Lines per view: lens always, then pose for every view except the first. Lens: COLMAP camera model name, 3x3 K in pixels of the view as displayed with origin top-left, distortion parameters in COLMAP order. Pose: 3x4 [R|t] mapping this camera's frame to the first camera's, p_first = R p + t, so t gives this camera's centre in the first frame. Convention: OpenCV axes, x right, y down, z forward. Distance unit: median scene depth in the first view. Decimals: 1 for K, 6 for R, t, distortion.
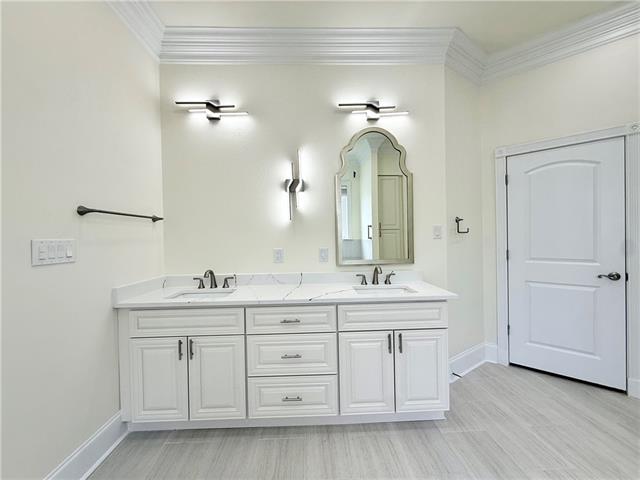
lens RADIAL K [[254.8, 0, 319.8], [0, 254.8, 239.4], [0, 0, 1]] dist [0.001087, 0.000172]
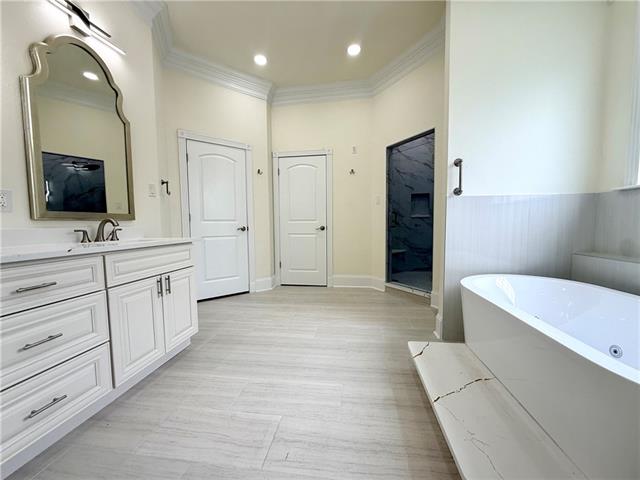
lens RADIAL K [[254.8, 0, 320.9], [0, 254.8, 238.1], [0, 0, 1]] dist [0.001087, 0.000172]
pose [[0.180775, -0.041702, 0.982640, -0.579555], [0.018088, 0.999073, 0.039072, 0.182122], [-0.983358, 0.010711, 0.181362, 0.188308]]
